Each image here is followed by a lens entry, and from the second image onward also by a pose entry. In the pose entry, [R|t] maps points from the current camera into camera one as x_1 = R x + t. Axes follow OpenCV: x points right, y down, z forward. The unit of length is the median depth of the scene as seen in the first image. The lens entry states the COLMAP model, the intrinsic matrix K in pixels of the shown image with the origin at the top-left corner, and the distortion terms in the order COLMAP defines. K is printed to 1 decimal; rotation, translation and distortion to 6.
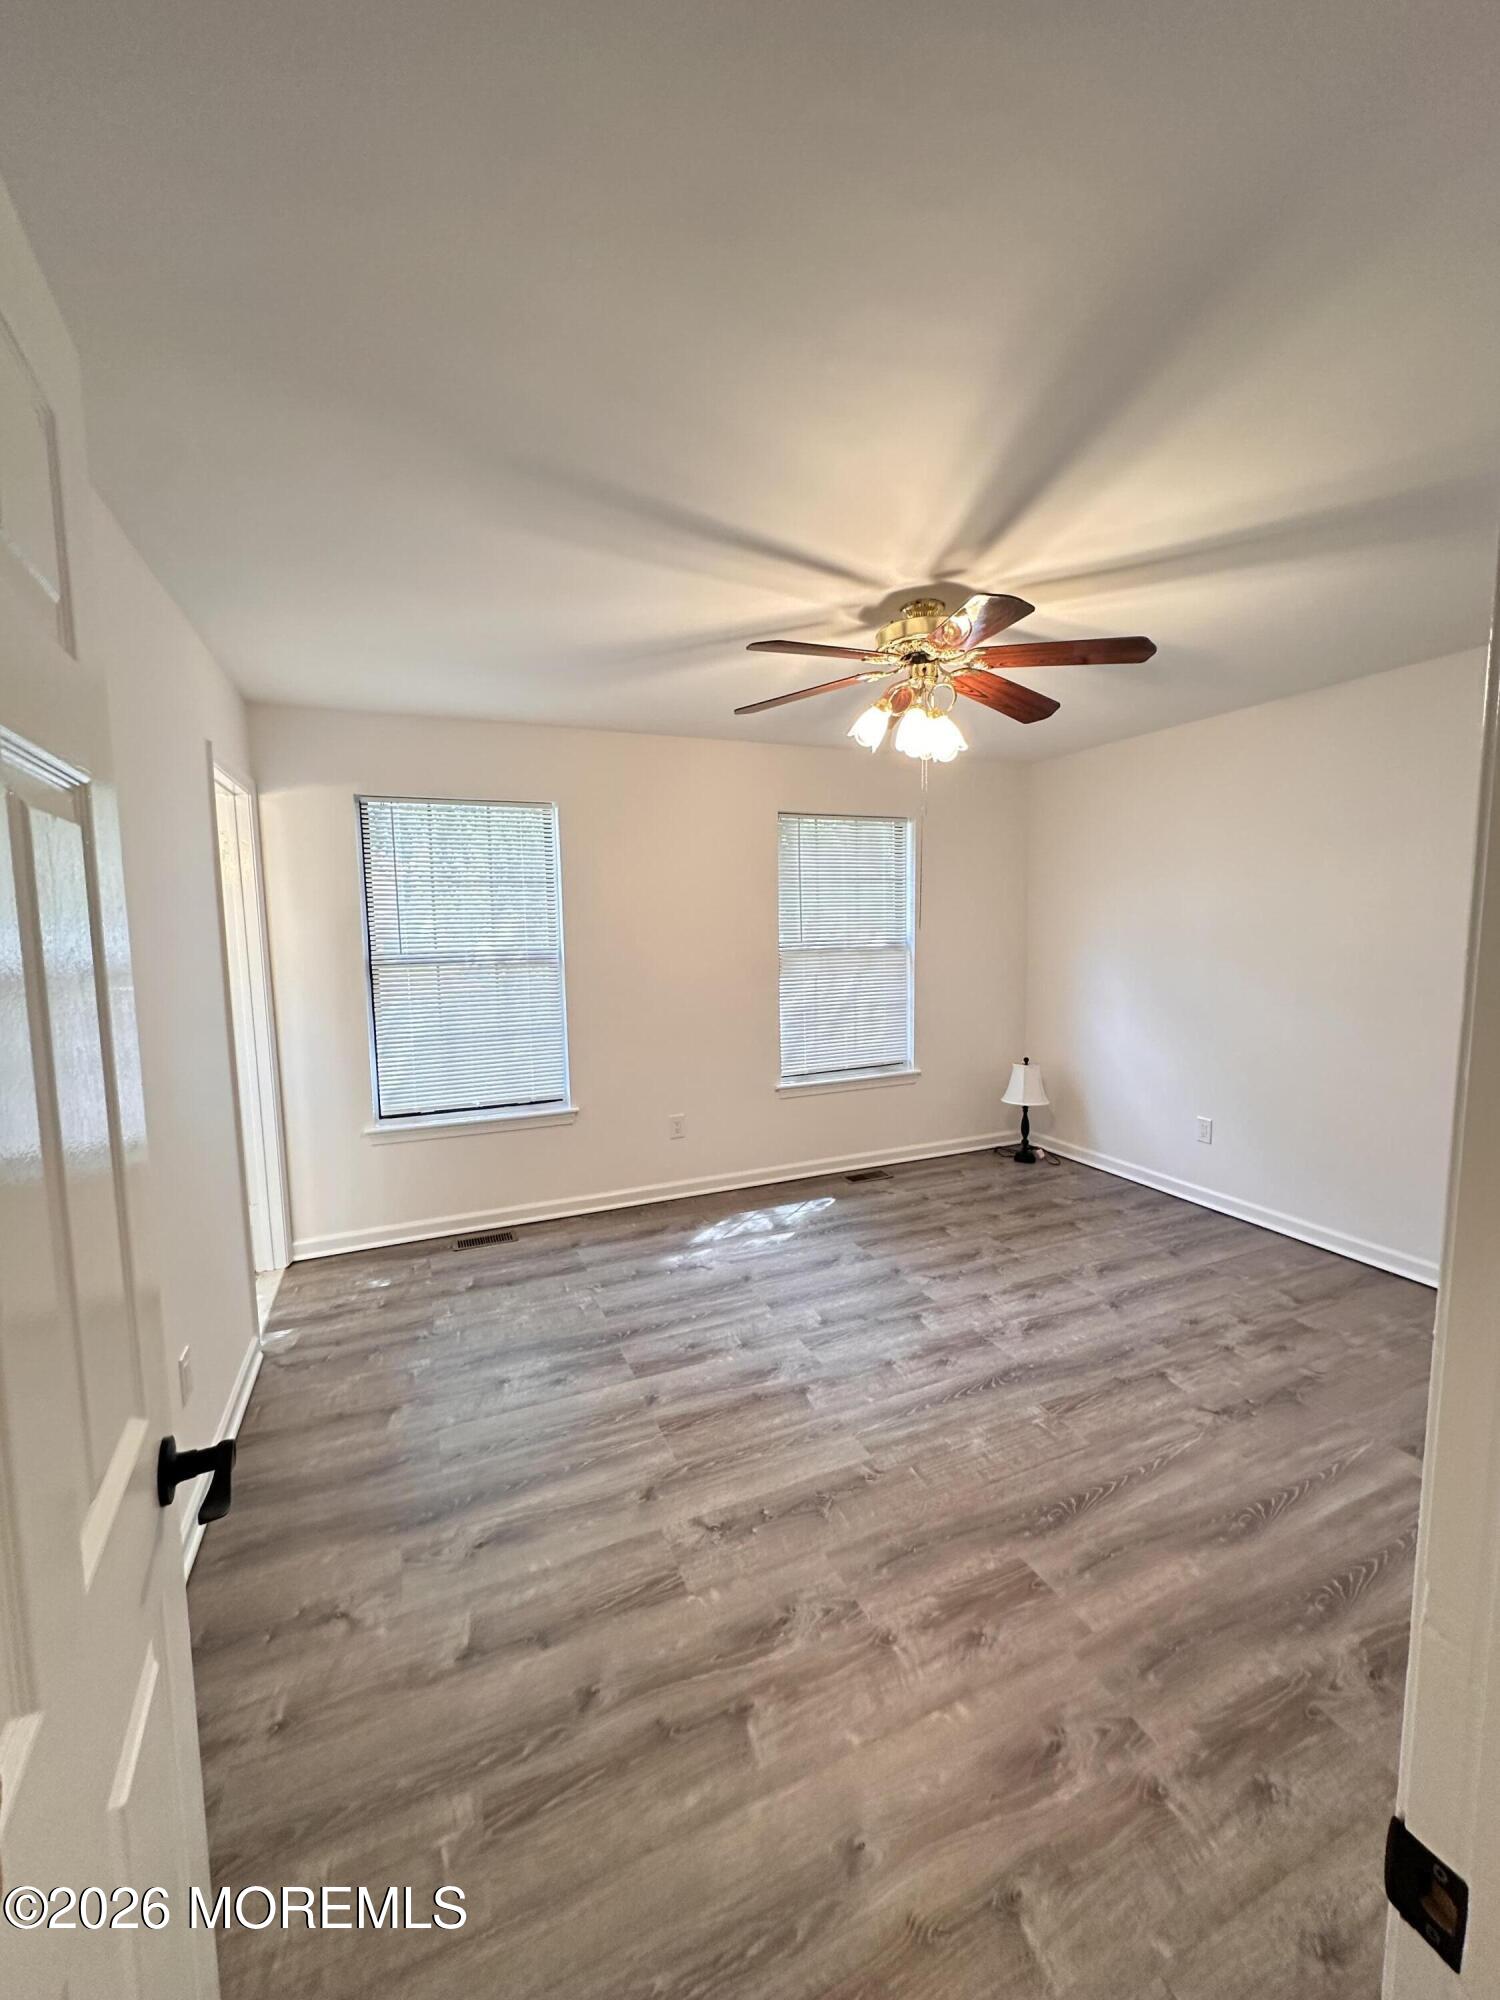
lens RADIAL K [[794.2, 0, 751.5], [0, 794.2, 999.1], [0, 0, 1]] dist [-0.001419, 0.000092]
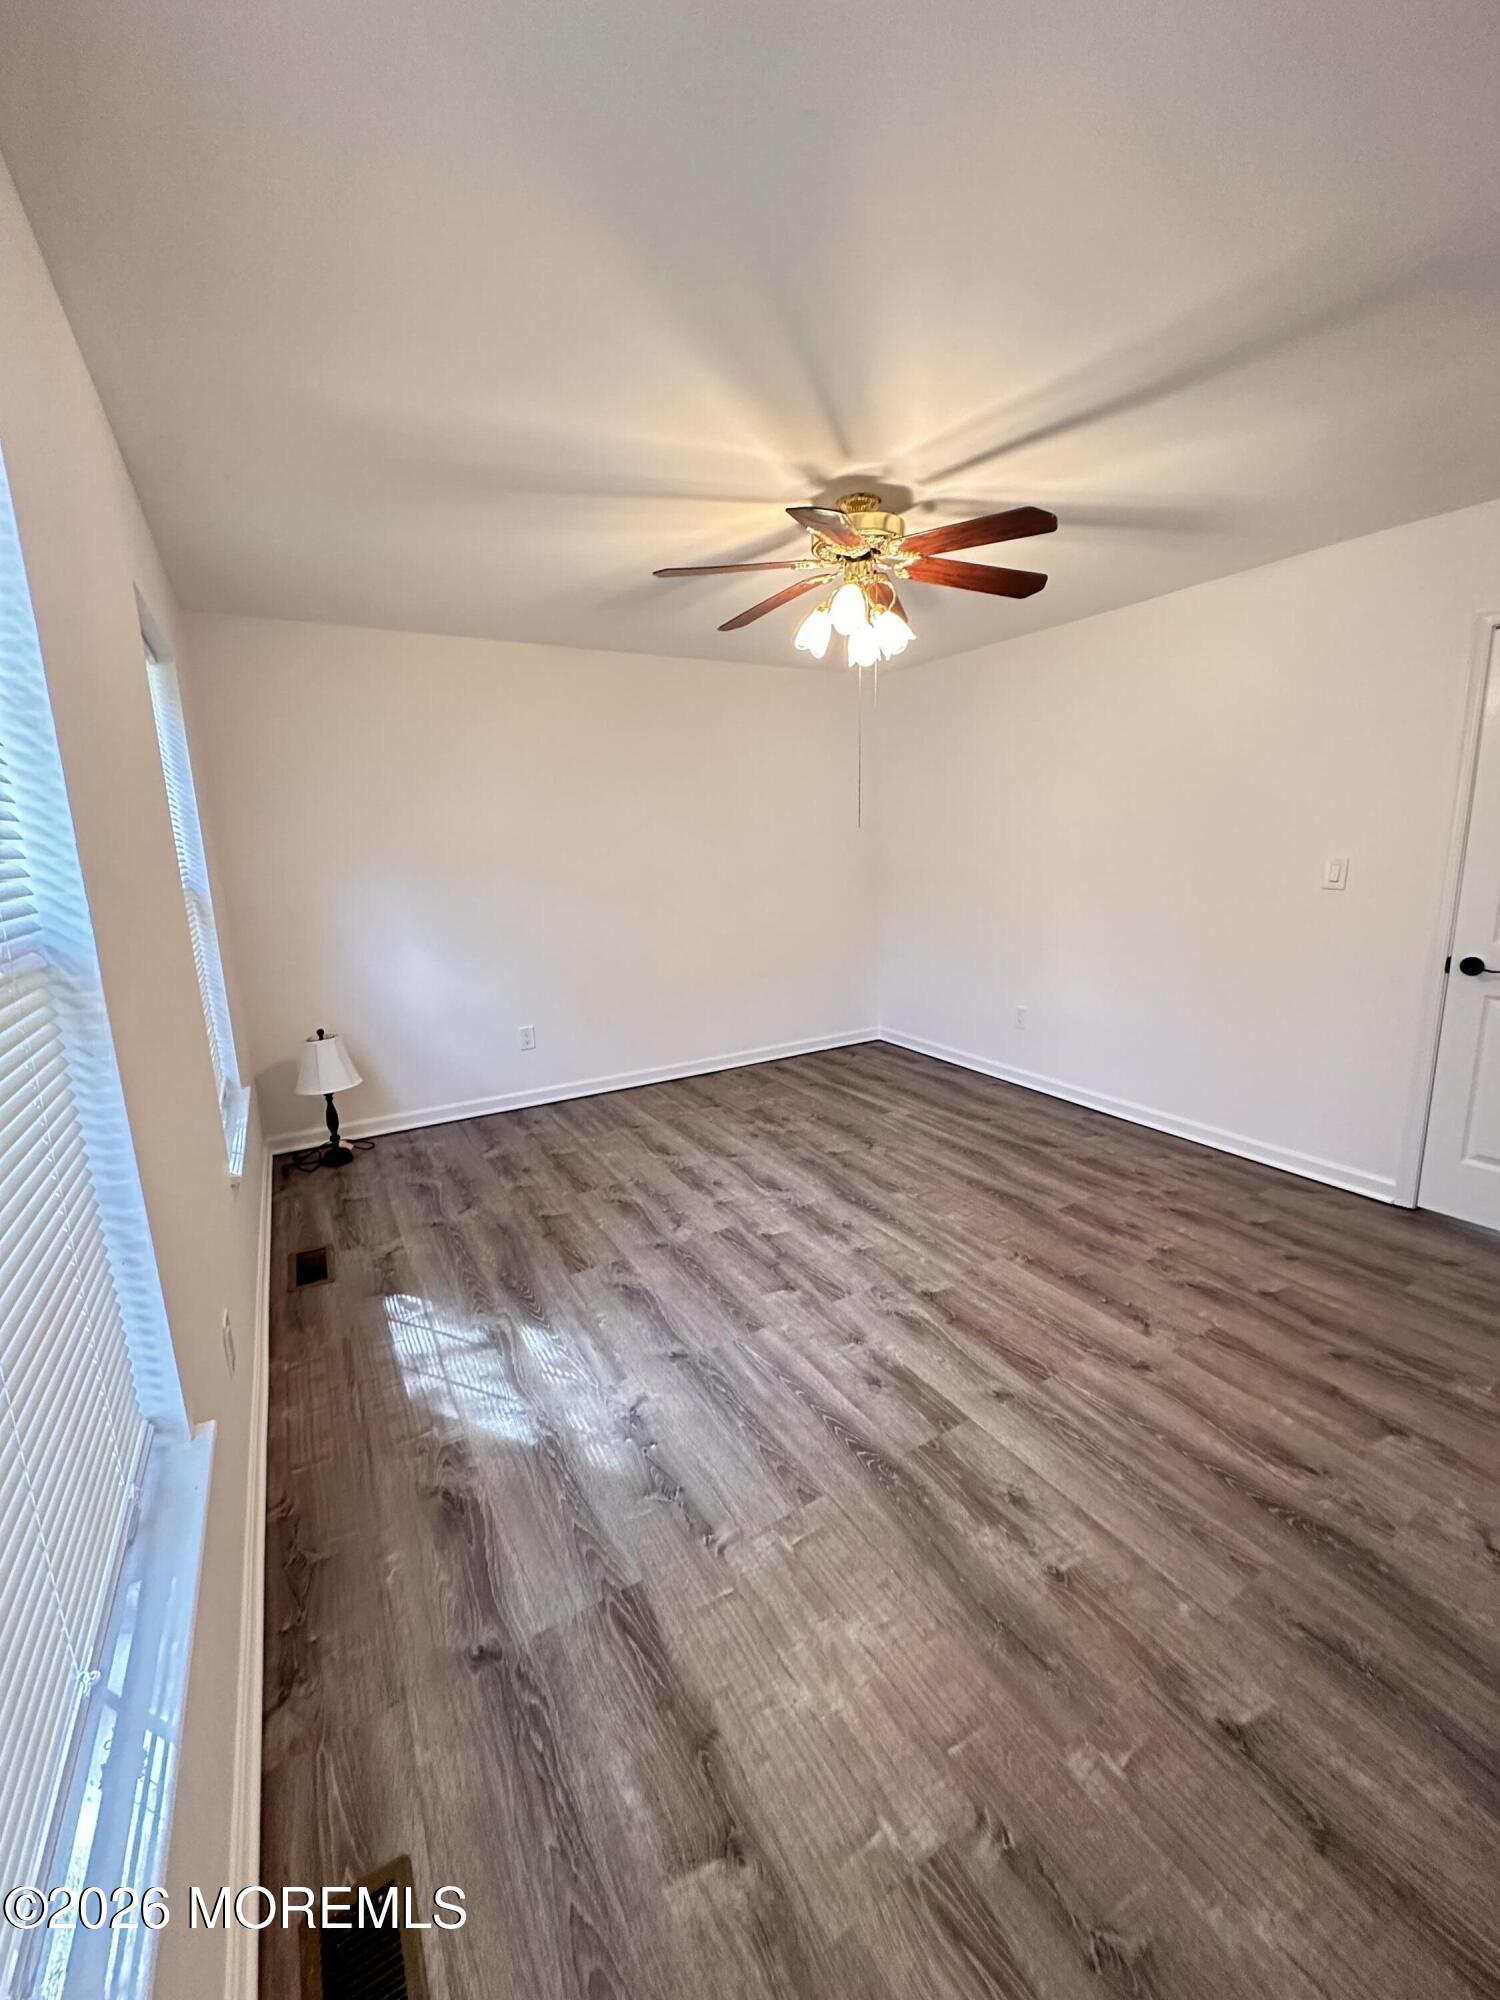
lens RADIAL K [[794.2, 0, 751.5], [0, 794.2, 999.1], [0, 0, 1]] dist [-0.001419, 0.000092]
pose [[-0.124474, -0.176592, 0.976382, -0.763651], [0.128683, 0.972851, 0.192359, -0.082583], [-0.983843, 0.149587, -0.098370, 1.178340]]
